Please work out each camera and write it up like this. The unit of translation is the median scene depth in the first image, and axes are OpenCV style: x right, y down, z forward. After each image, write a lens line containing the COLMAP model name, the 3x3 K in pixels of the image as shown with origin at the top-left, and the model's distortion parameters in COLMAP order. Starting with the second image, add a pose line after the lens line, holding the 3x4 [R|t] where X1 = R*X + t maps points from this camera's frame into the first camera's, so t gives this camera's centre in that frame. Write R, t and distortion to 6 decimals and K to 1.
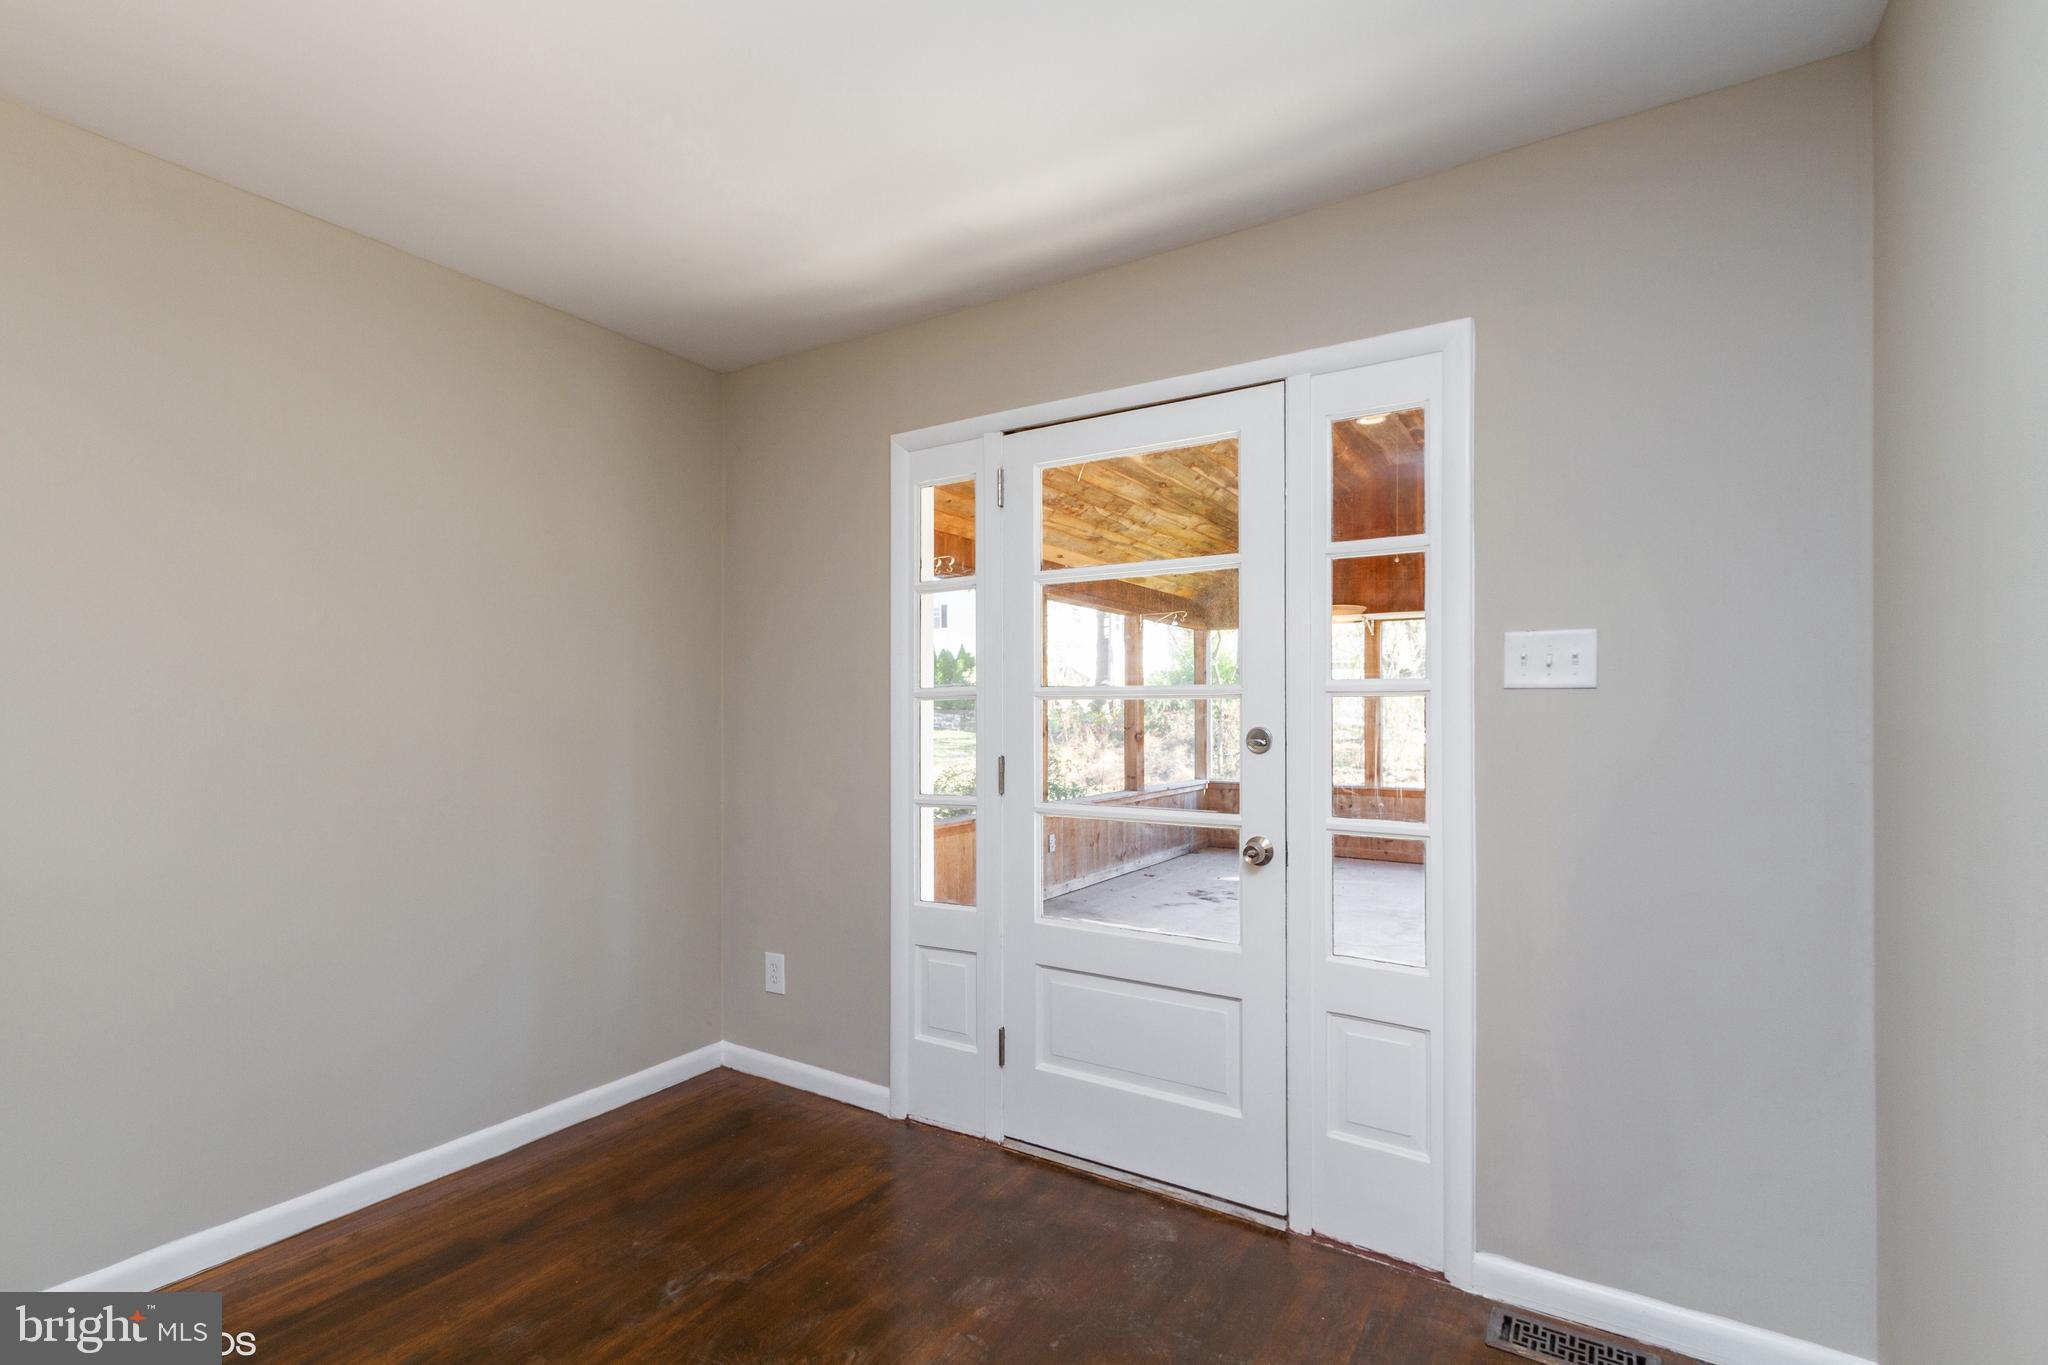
lens RADIAL K [[938.3, 0, 1015.8], [0, 938.3, 711.1], [0, 0, 1]] dist [0.014934, -0.000073]
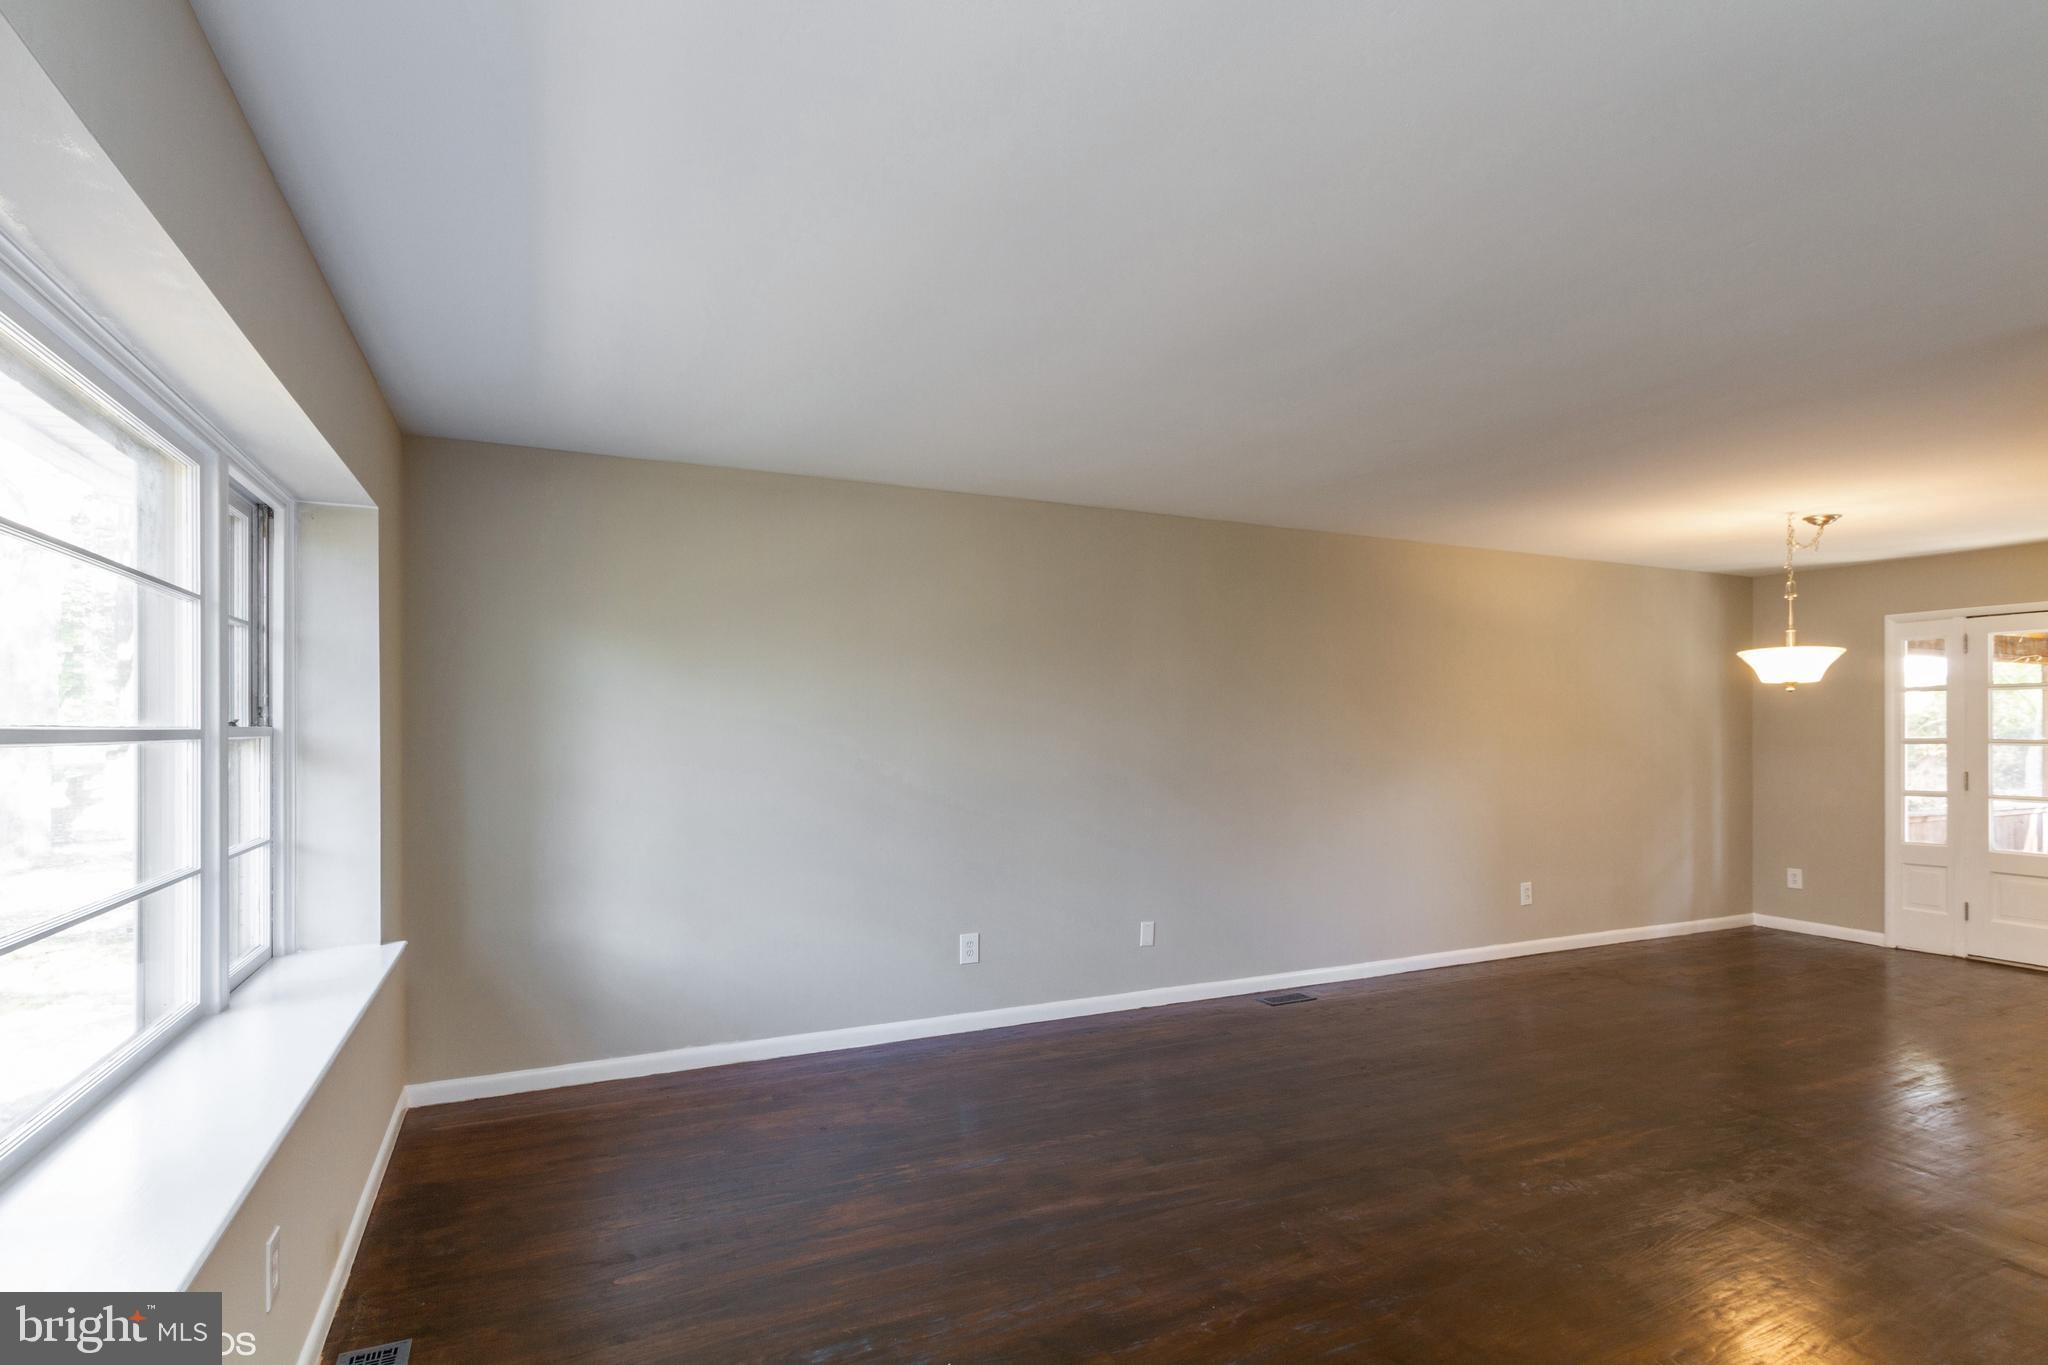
lens RADIAL K [[1028.7, 0, 1020.8], [0, 1028.7, 723.6], [0, 0, 1]] dist [0.002290, -0.000444]
pose [[0.847642, -0.002523, -0.530562, -0.597808], [0.002572, 0.999996, -0.000645, -0.065783], [0.530562, -0.000818, 0.847646, -2.119529]]
